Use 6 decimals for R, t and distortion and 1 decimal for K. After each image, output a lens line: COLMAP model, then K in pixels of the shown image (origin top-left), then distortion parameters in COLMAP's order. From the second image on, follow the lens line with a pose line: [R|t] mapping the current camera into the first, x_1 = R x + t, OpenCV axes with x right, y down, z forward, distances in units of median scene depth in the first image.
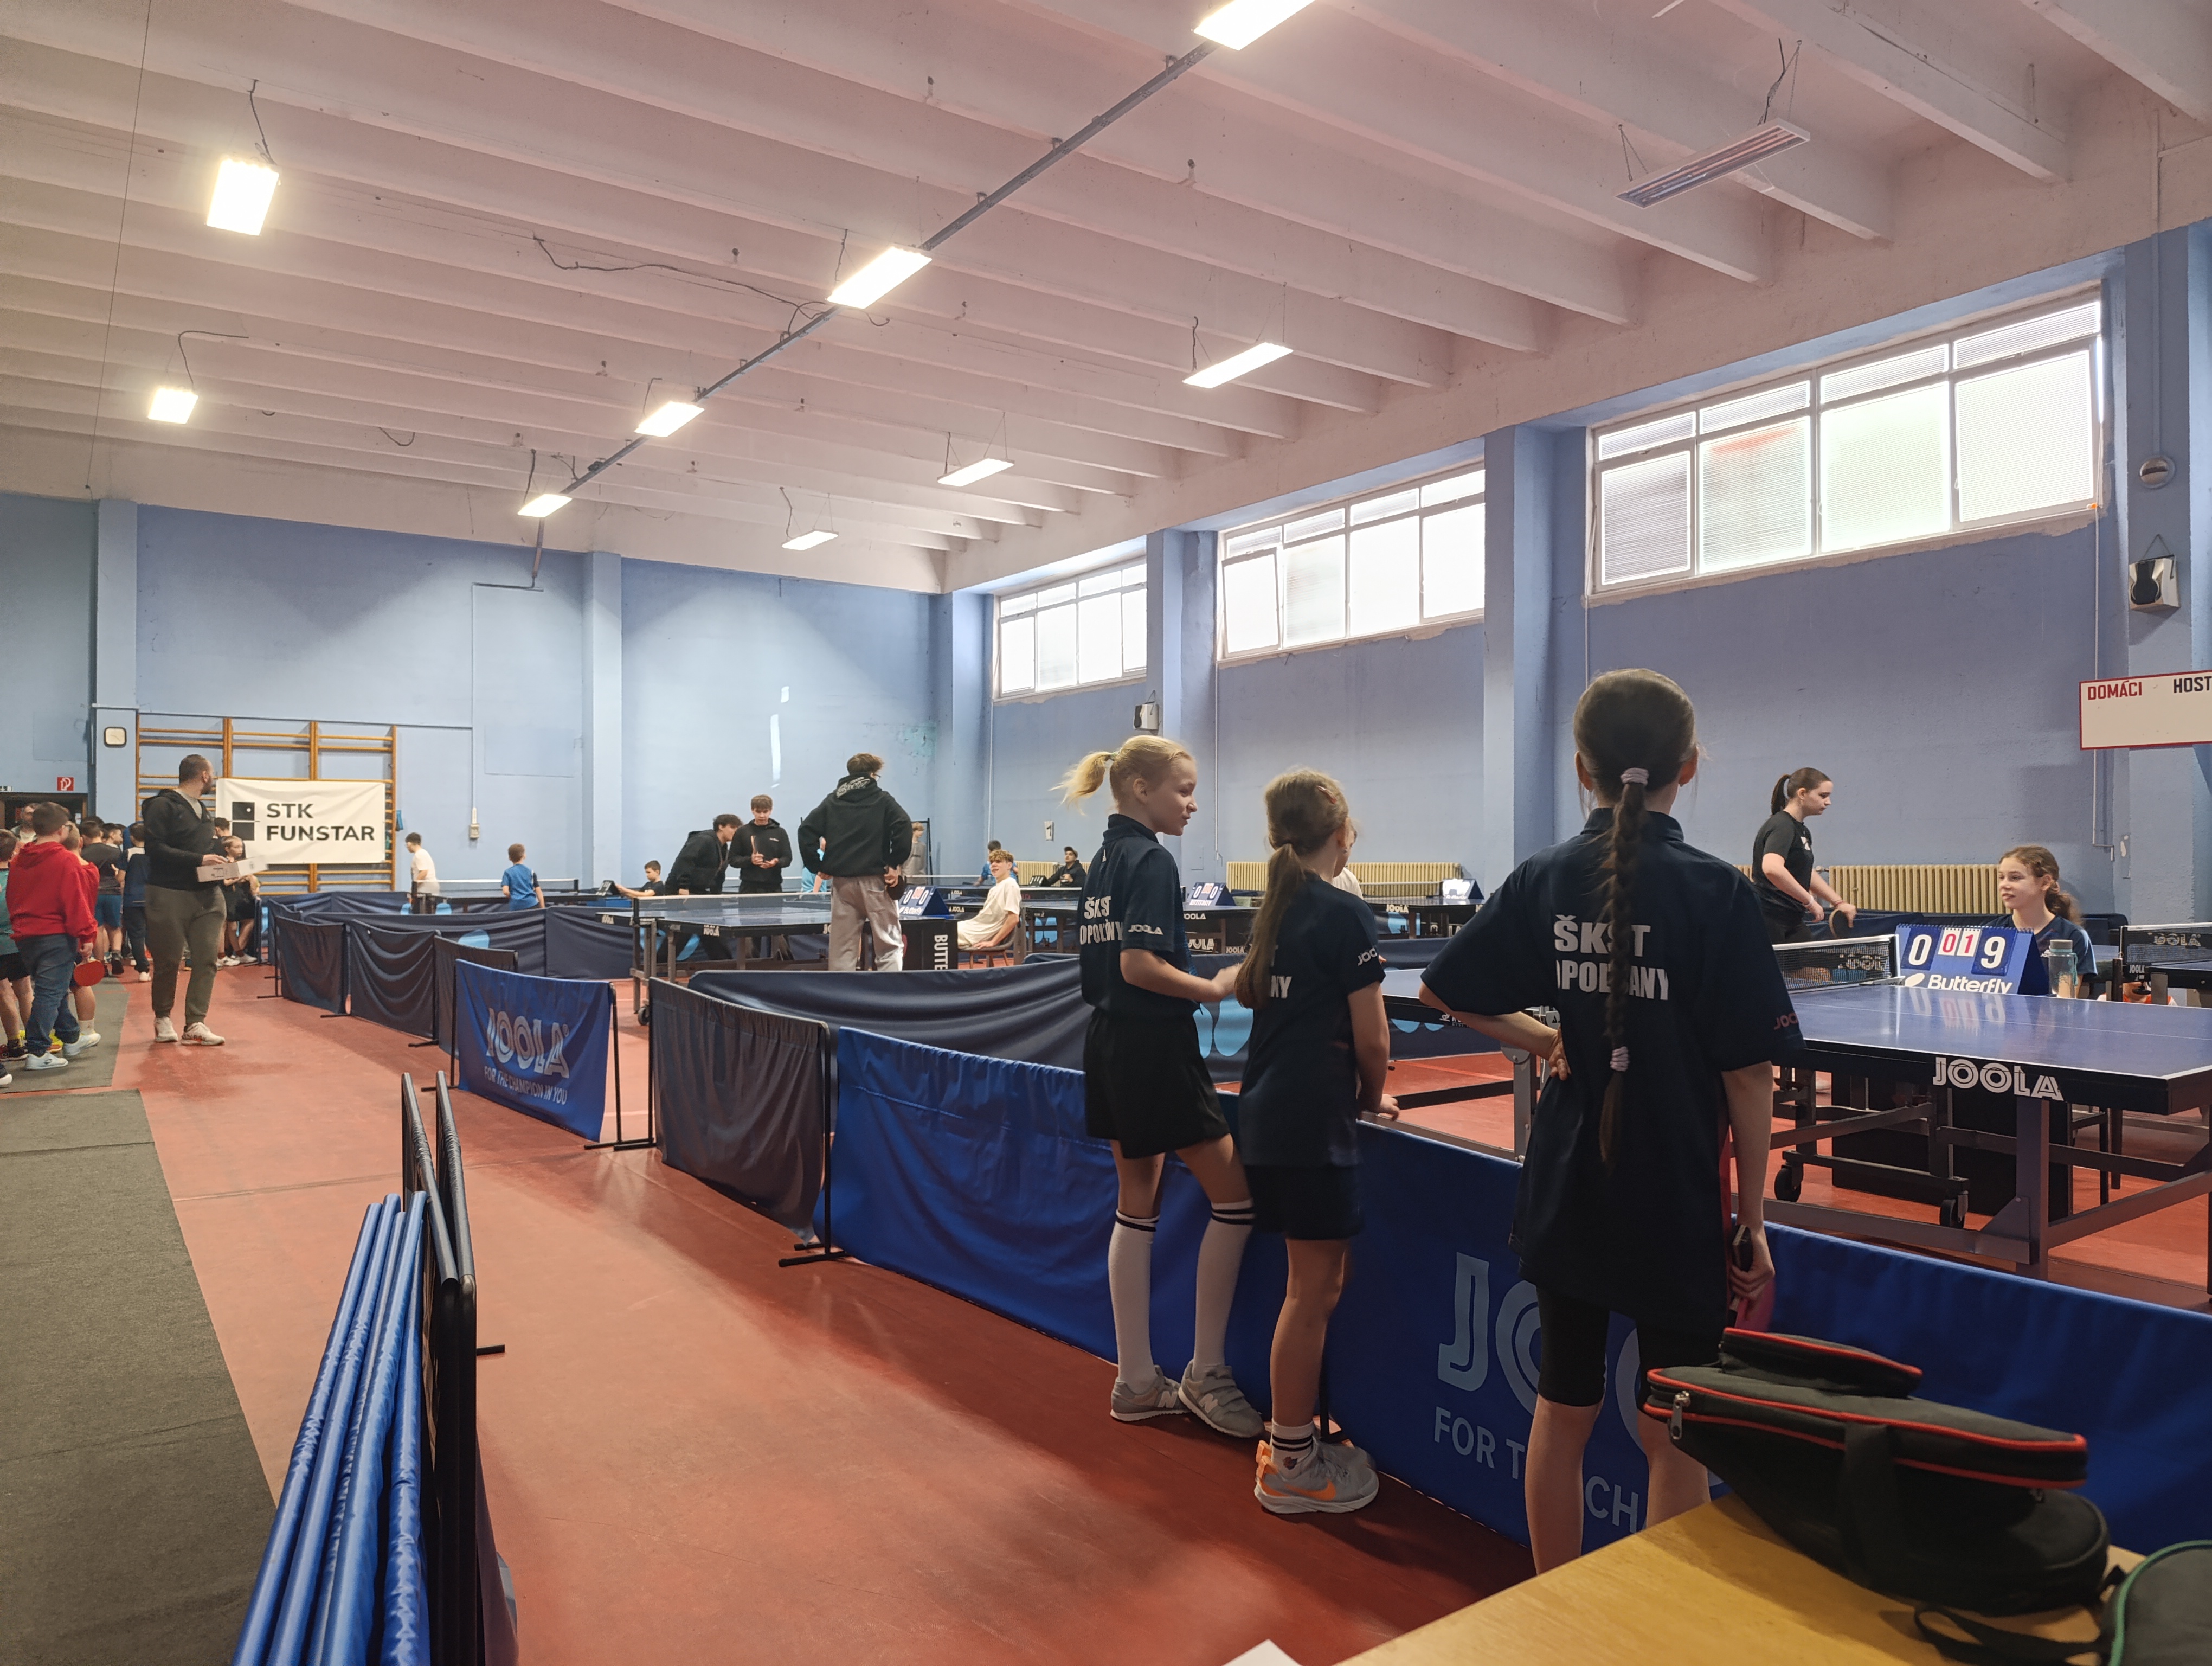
lens RADIAL K [[1503.2, 0, 1101.8], [0, 1503.2, 841.1], [0, 0, 1]] dist [0.032669, -0.035903]
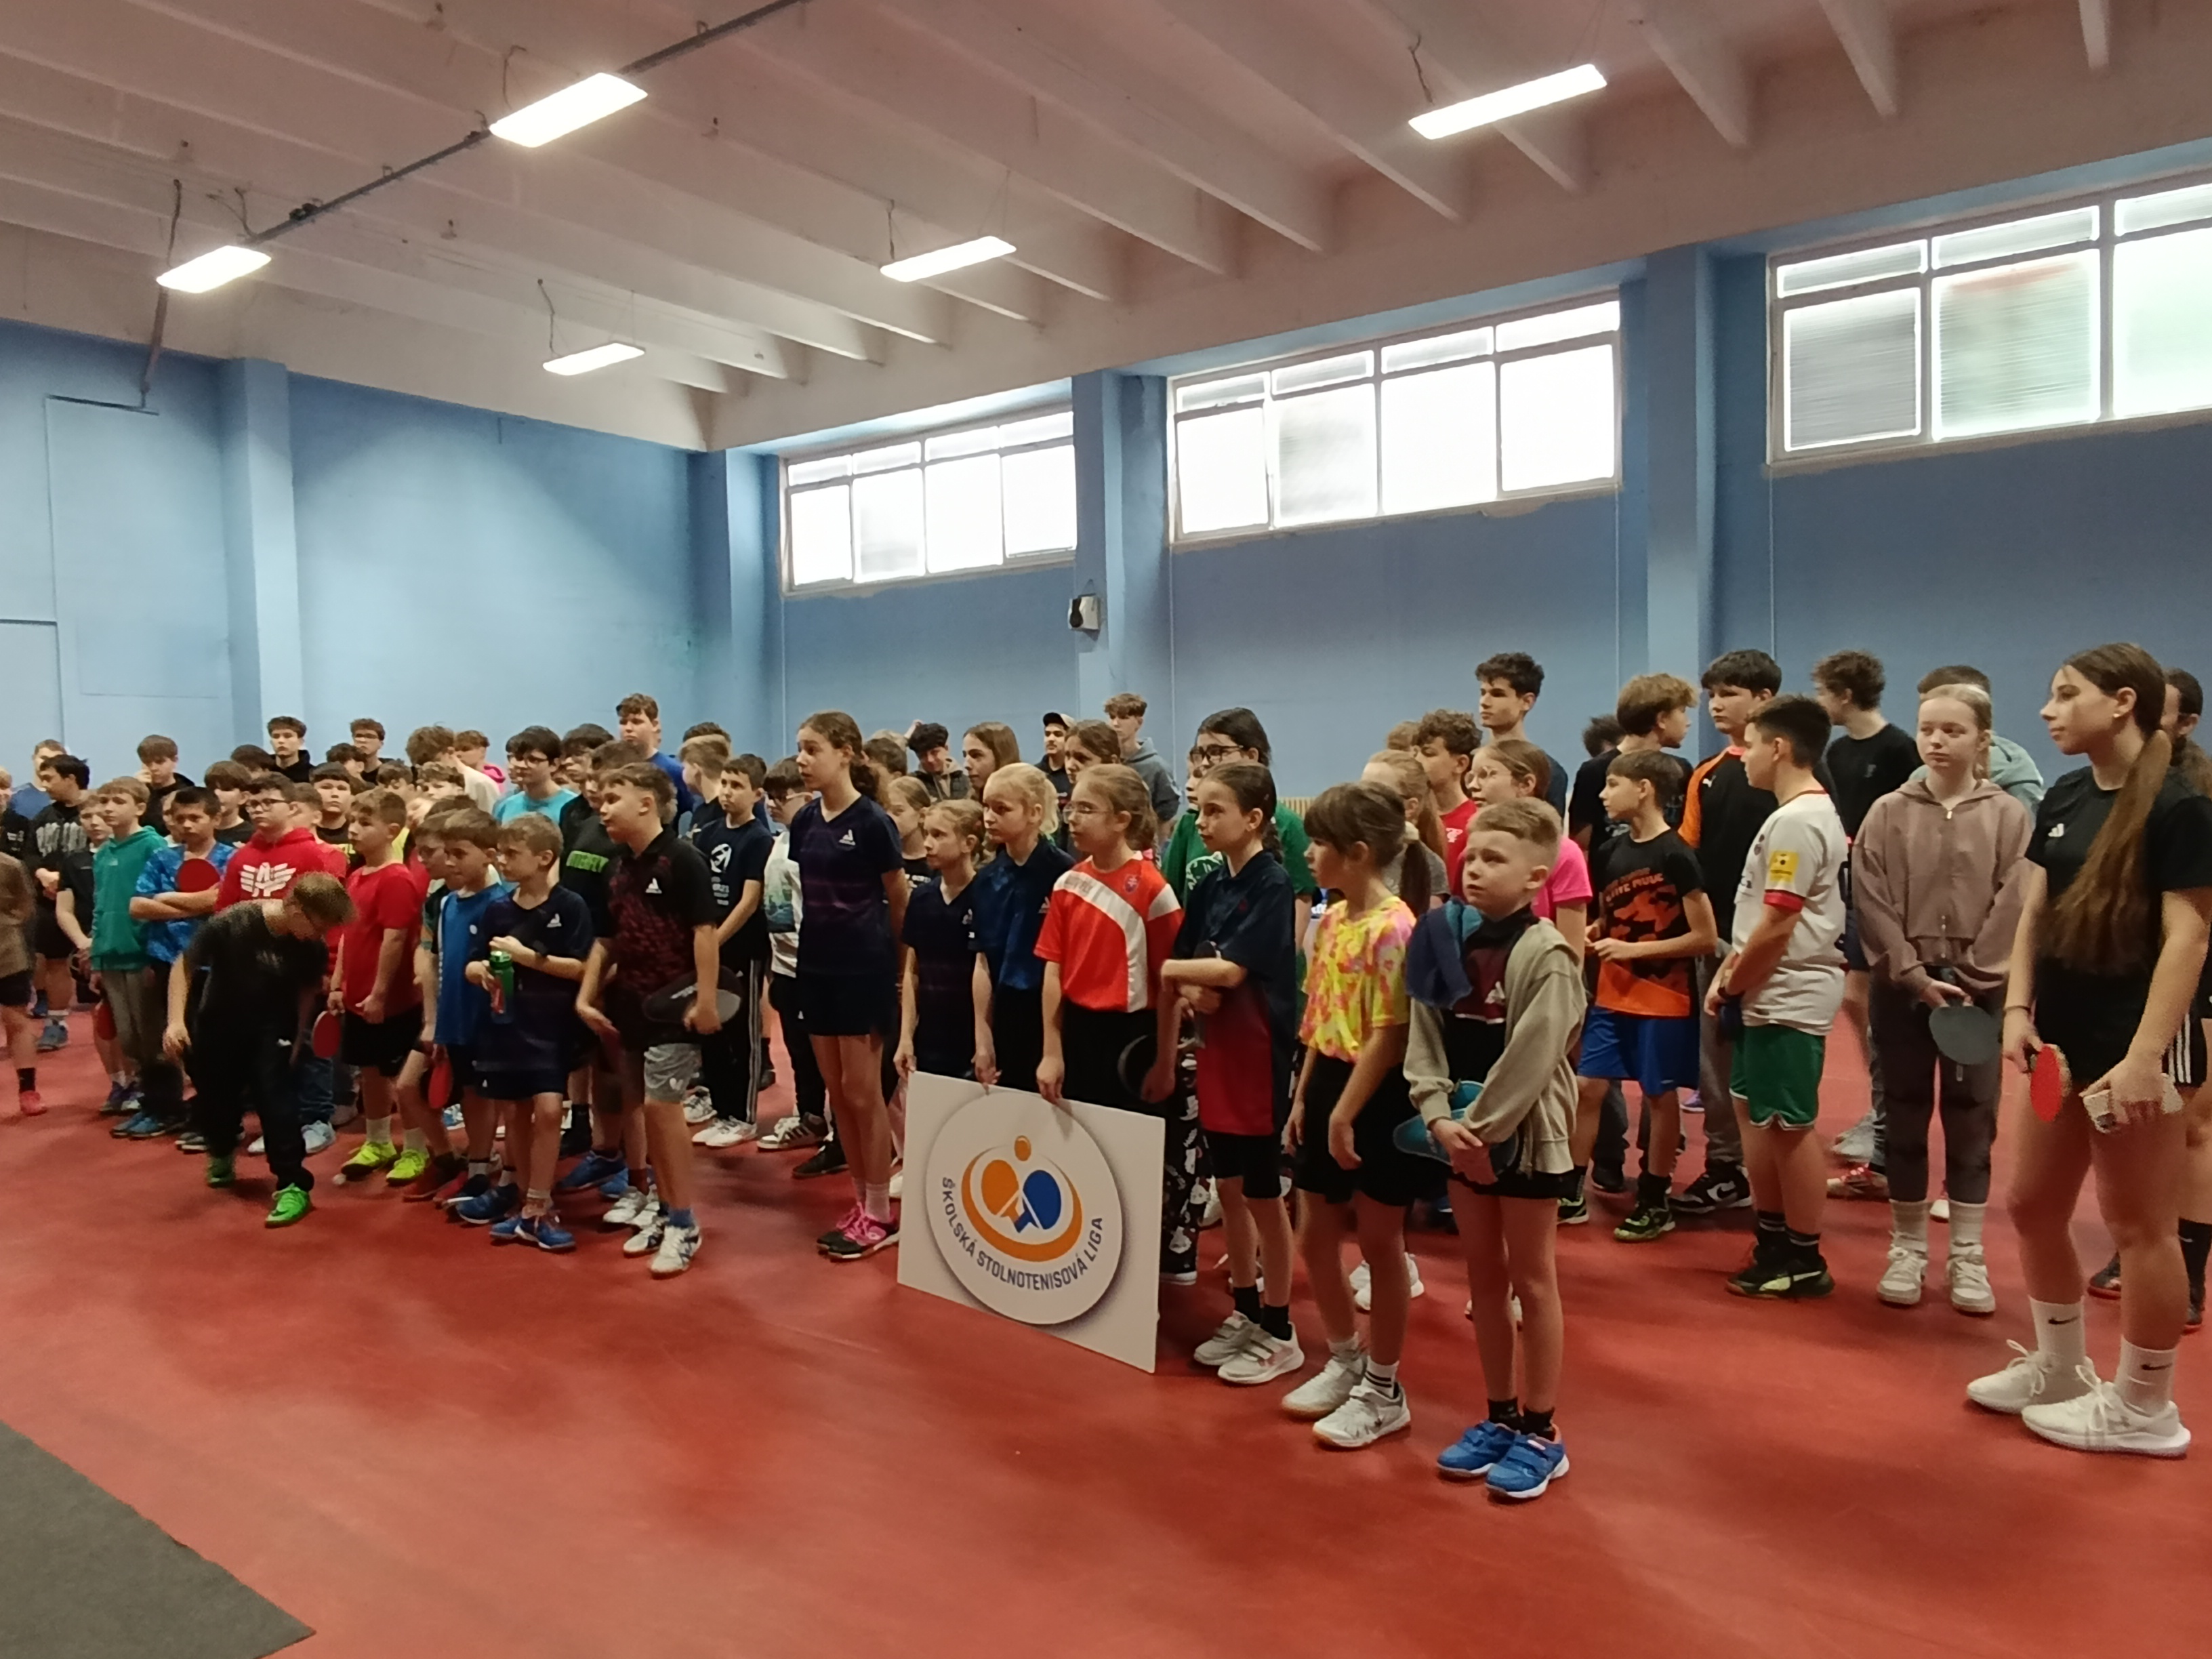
lens RADIAL K [[1520.2, 0, 1095.4], [0, 1520.2, 825.9], [0, 0, 1]] dist [0.011709, -0.017796]
pose [[0.943892, -0.035317, 0.328360, -0.296696], [0.020861, 0.998656, 0.047446, -0.013877], [-0.329595, -0.037934, 0.943360, 0.334655]]
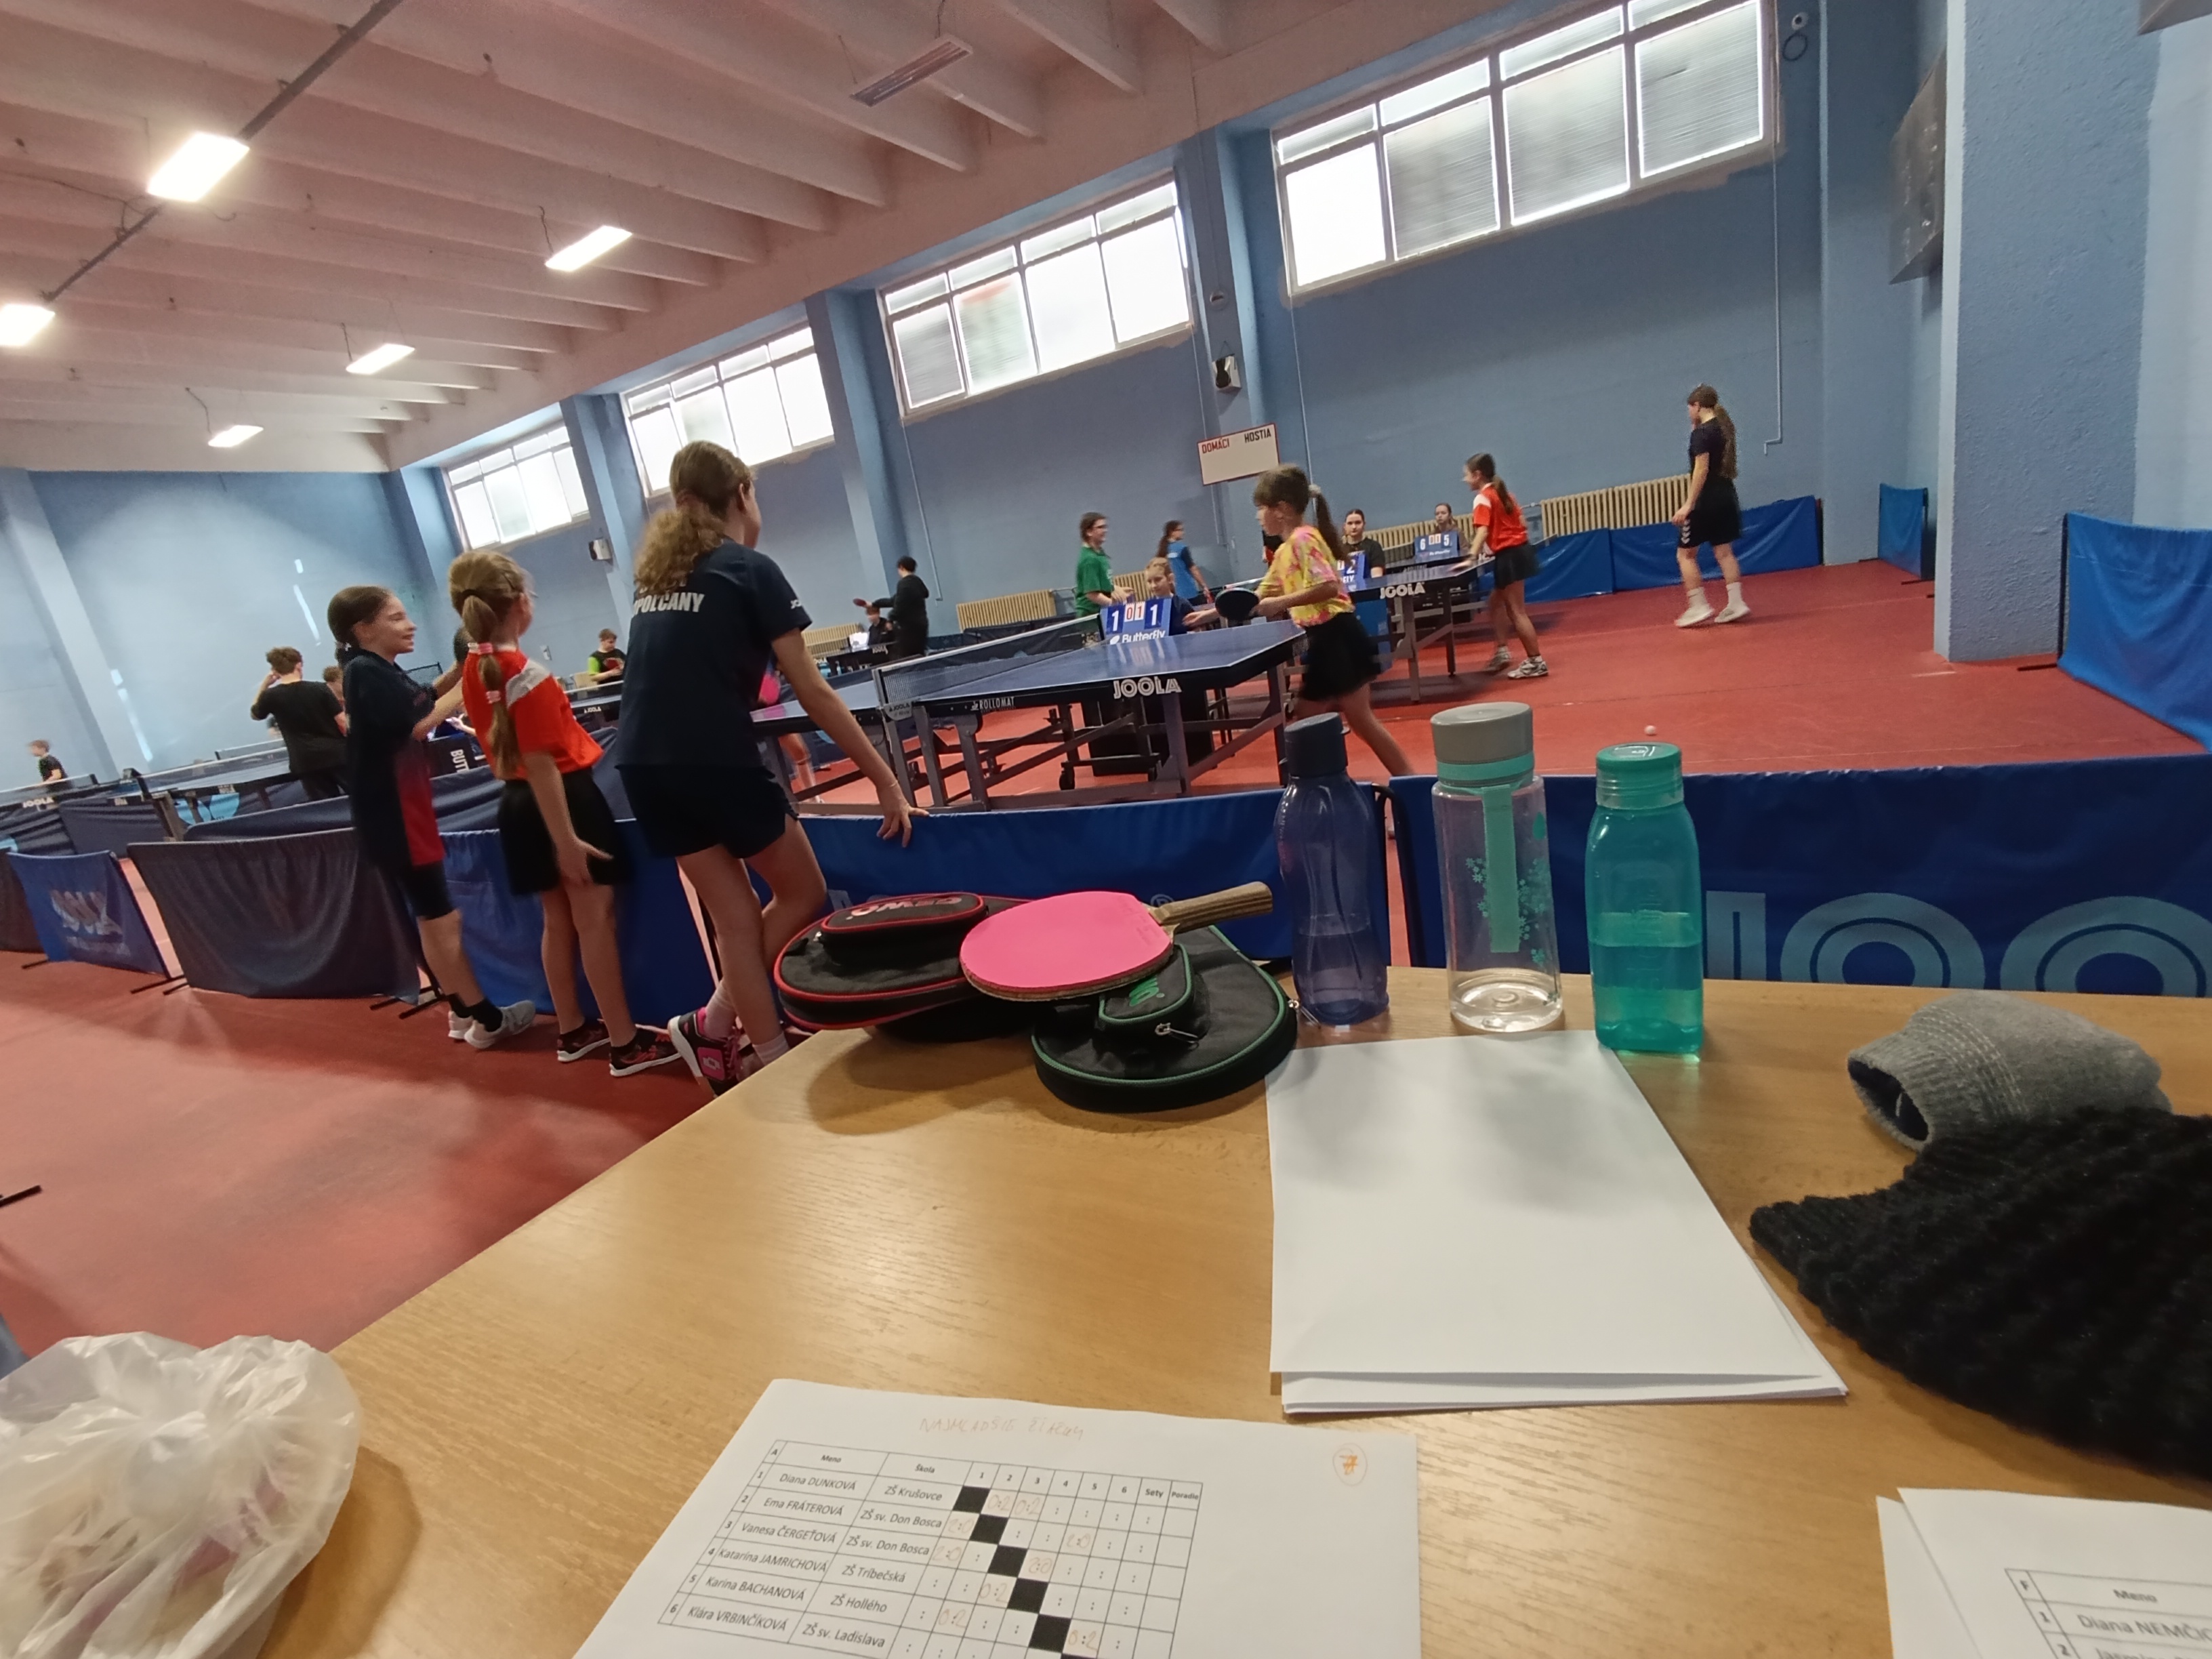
lens RADIAL K [[1011.6, 0, 1099.2], [0, 1011.6, 836.0], [0, 0, 1]] dist [-0.002920, -0.001505]
pose [[0.887787, -0.255365, 0.382915, 0.020037], [0.166362, 0.953756, 0.250348, 0.006617], [-0.429137, -0.158553, 0.889214, 0.007881]]
